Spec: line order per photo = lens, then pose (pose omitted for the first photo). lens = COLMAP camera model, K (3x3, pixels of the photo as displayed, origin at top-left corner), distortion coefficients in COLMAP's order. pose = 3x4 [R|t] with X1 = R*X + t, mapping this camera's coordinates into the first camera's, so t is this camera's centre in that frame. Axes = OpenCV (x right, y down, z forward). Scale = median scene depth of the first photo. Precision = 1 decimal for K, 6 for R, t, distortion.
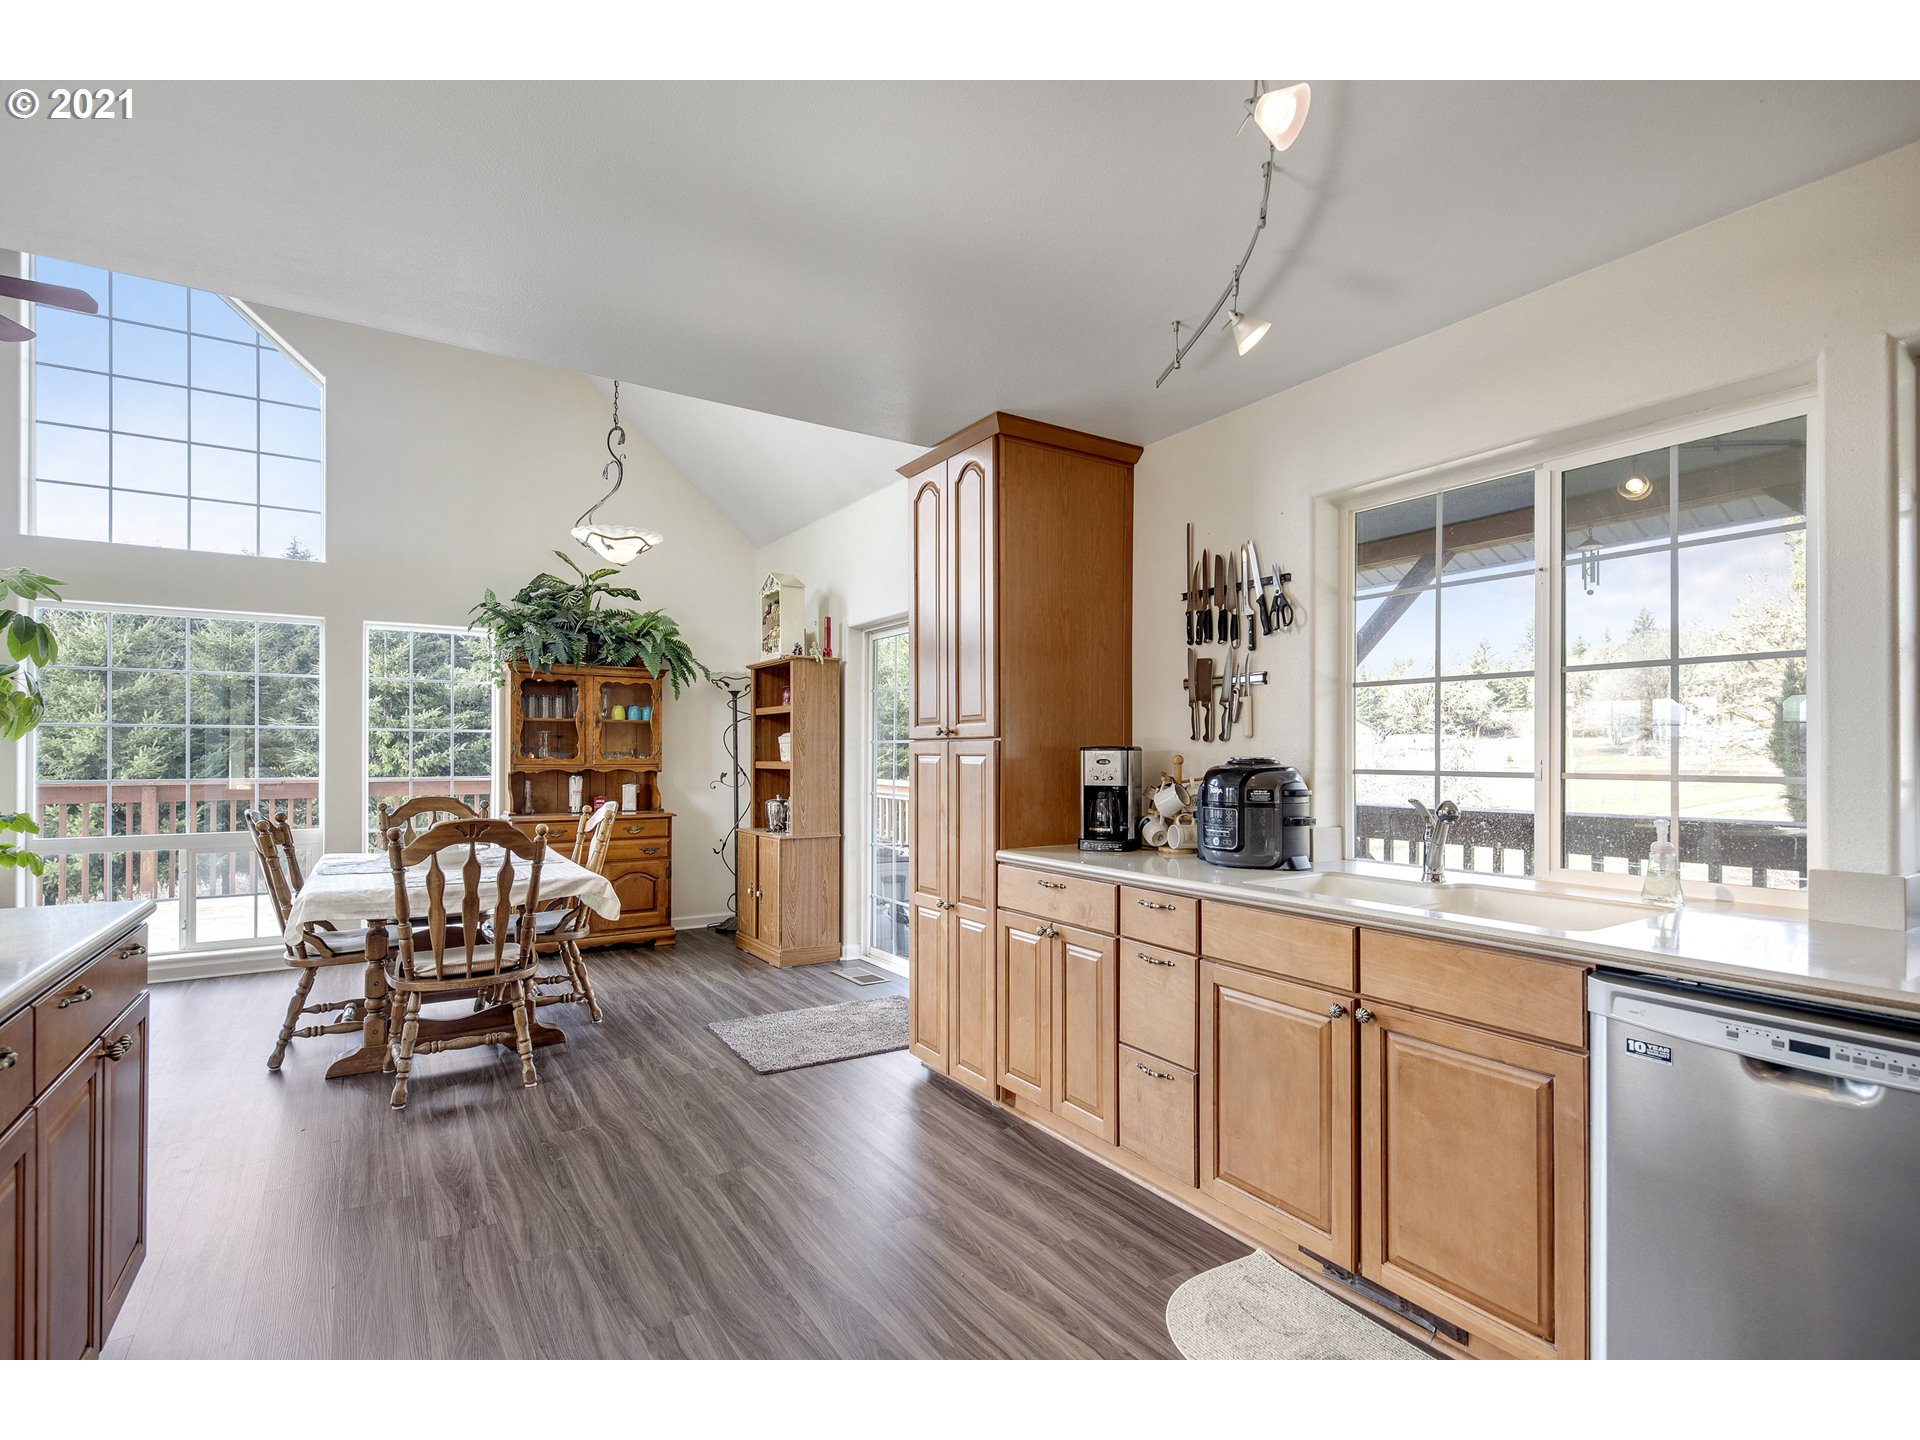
lens RADIAL K [[920.5, 0, 984.5], [0, 920.5, 747.9], [0, 0, 1]] dist [0.003033, 0.000511]
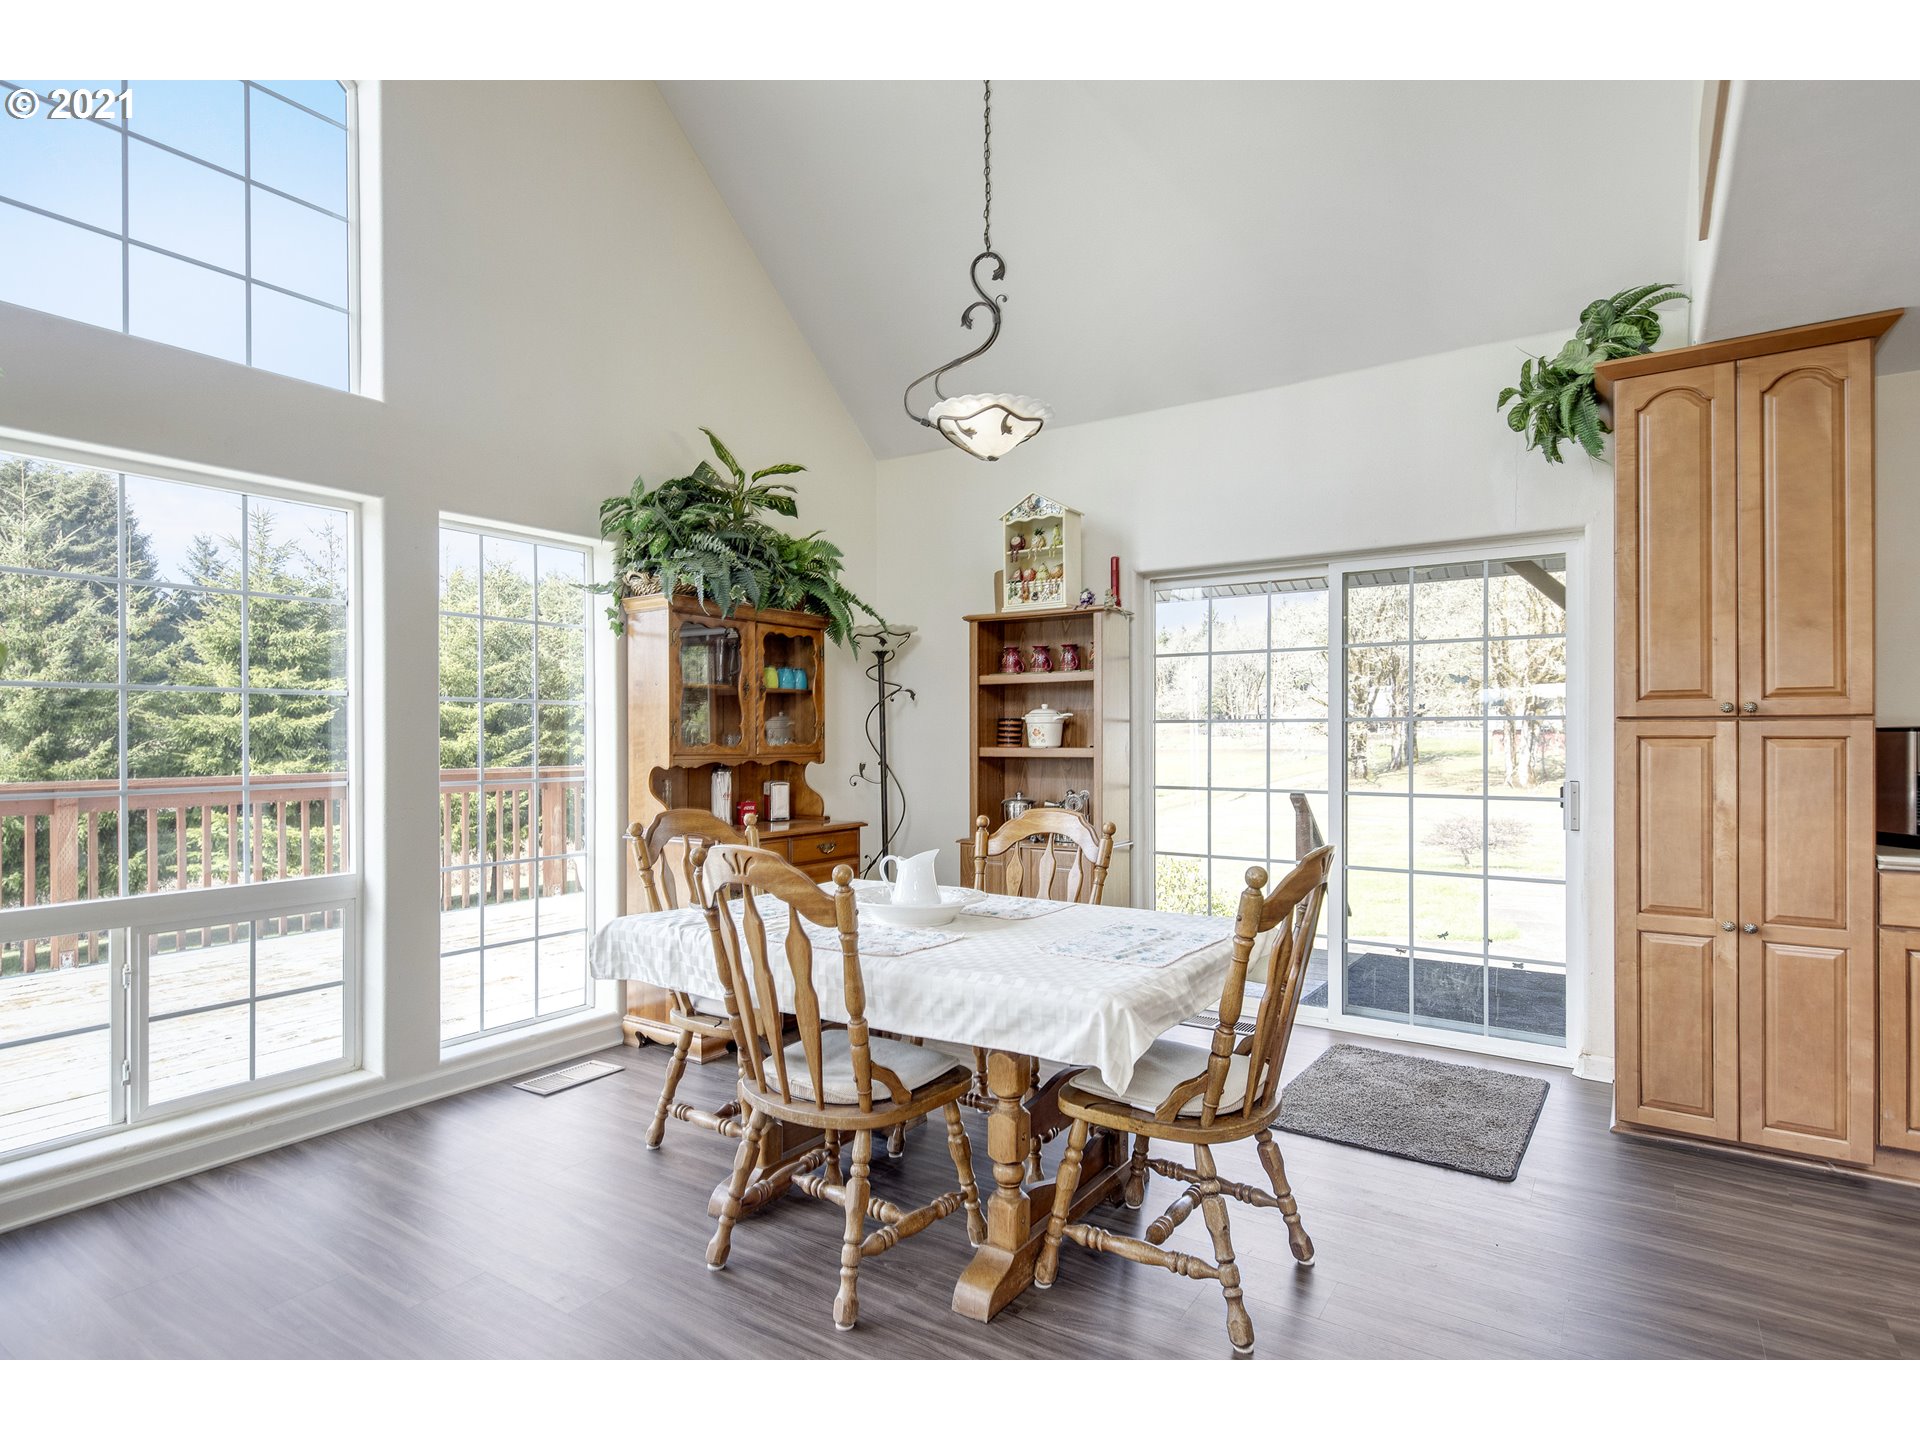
lens RADIAL K [[994.5, 0, 957.9], [0, 994.5, 734.5], [0, 0, 1]] dist [0.012637, -0.001799]
pose [[0.921495, -0.001474, 0.388387, -0.606521], [-0.000728, 0.999984, 0.005524, 0.000272], [-0.388389, -0.005373, 0.921480, 0.287811]]
